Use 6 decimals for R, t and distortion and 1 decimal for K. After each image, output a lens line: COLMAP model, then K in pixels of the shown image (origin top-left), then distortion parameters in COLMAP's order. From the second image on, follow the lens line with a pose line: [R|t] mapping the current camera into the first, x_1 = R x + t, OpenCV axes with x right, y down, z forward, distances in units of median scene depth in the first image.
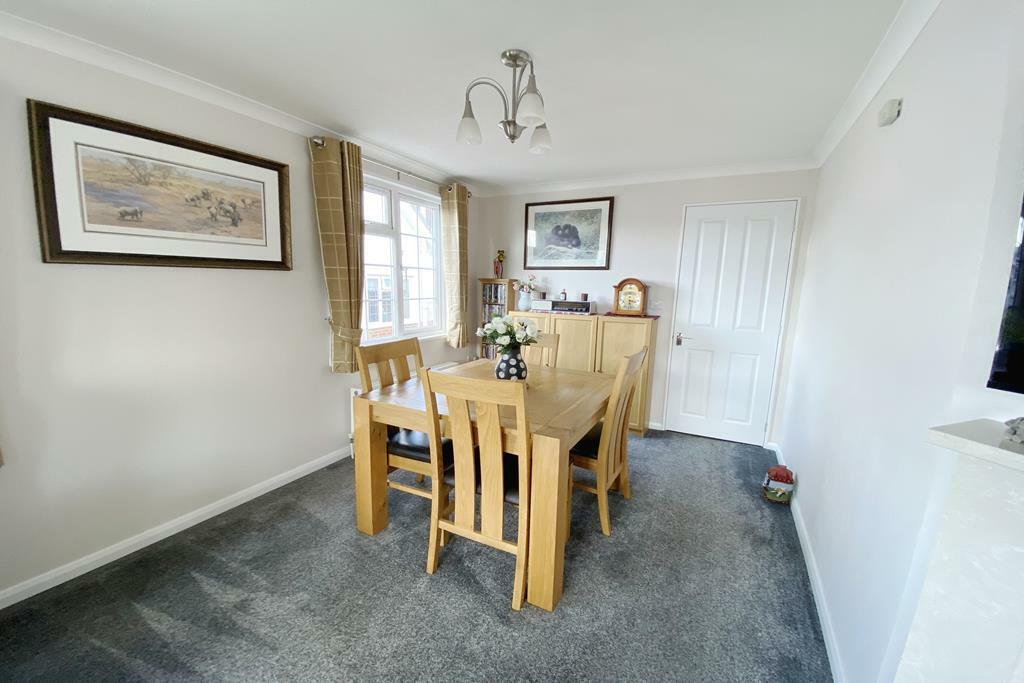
lens RADIAL K [[412.2, 0, 512.0], [0, 412.2, 363.6], [0, 0, 1]] dist [0.026139, -0.021705]
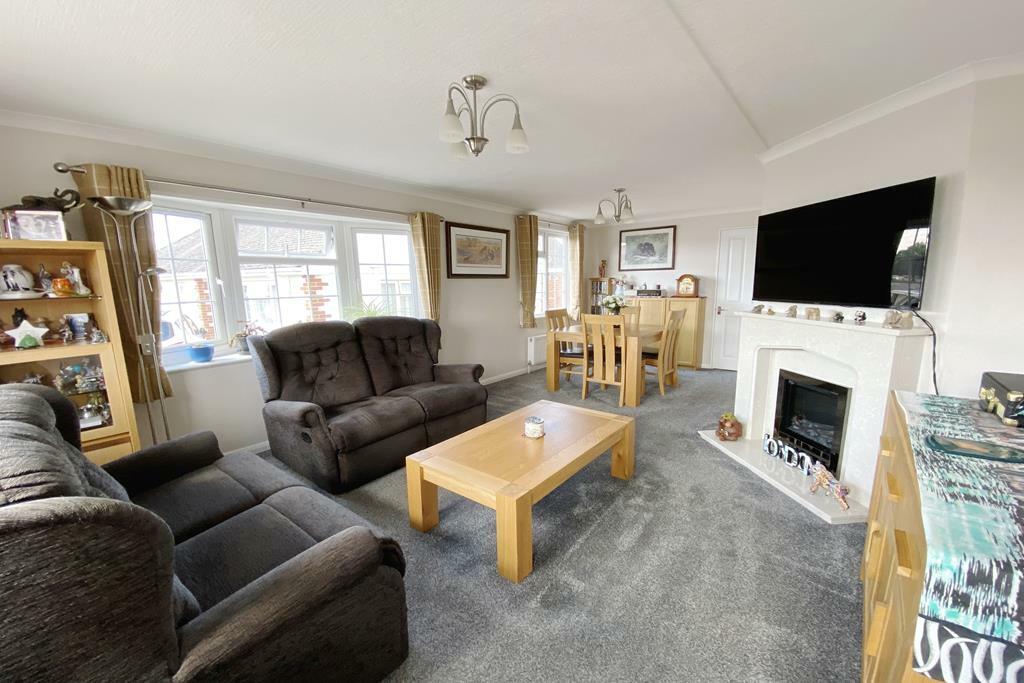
lens RADIAL K [[401.0, 0, 515.7], [0, 401.0, 348.7], [0, 0, 1]] dist [0.023559, -0.019236]
pose [[0.978712, -0.003112, -0.205213, -0.052010], [-0.003290, 0.999519, -0.030852, 0.144032], [0.205210, 0.030870, 0.978231, -0.710903]]
